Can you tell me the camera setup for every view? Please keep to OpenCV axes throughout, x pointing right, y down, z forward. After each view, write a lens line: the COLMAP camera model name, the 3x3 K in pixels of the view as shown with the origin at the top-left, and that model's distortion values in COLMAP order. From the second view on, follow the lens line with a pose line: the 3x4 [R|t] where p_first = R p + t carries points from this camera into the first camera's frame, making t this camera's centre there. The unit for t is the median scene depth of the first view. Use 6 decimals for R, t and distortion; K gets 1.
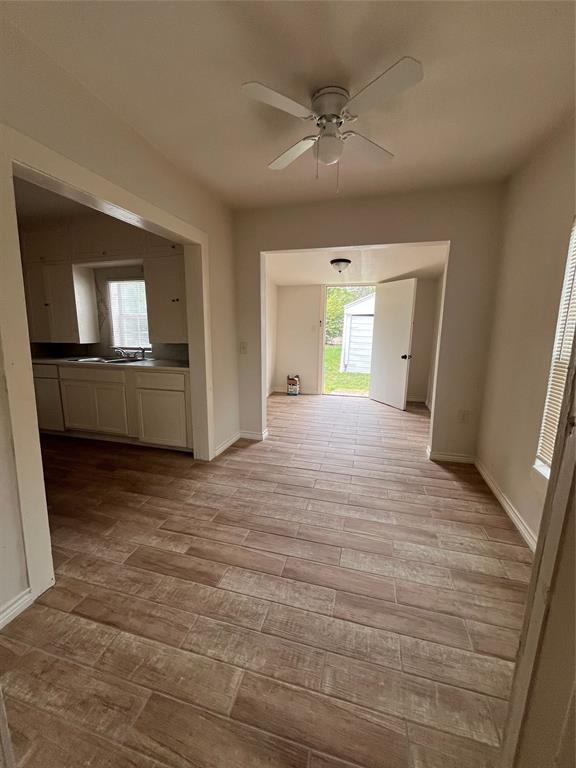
lens RADIAL K [[313.3, 0, 284.8], [0, 313.3, 381.7], [0, 0, 1]] dist [0.000268, 0.000093]
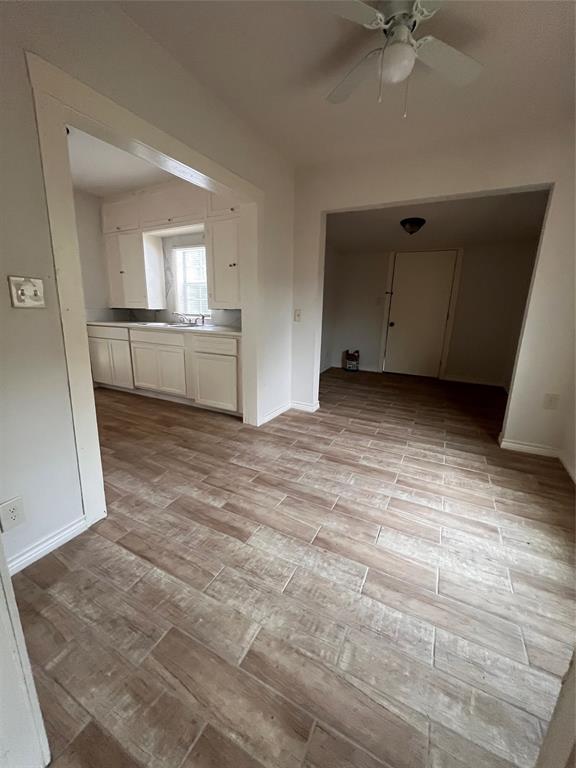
lens RADIAL K [[313.3, 0, 284.4], [0, 313.3, 380.7], [0, 0, 1]] dist [0.000268, 0.000093]
pose [[0.977803, 0.061271, -0.200370, 0.069949], [-0.048694, 0.996557, 0.067112, 0.063431], [0.203792, -0.055865, 0.977419, 0.073591]]
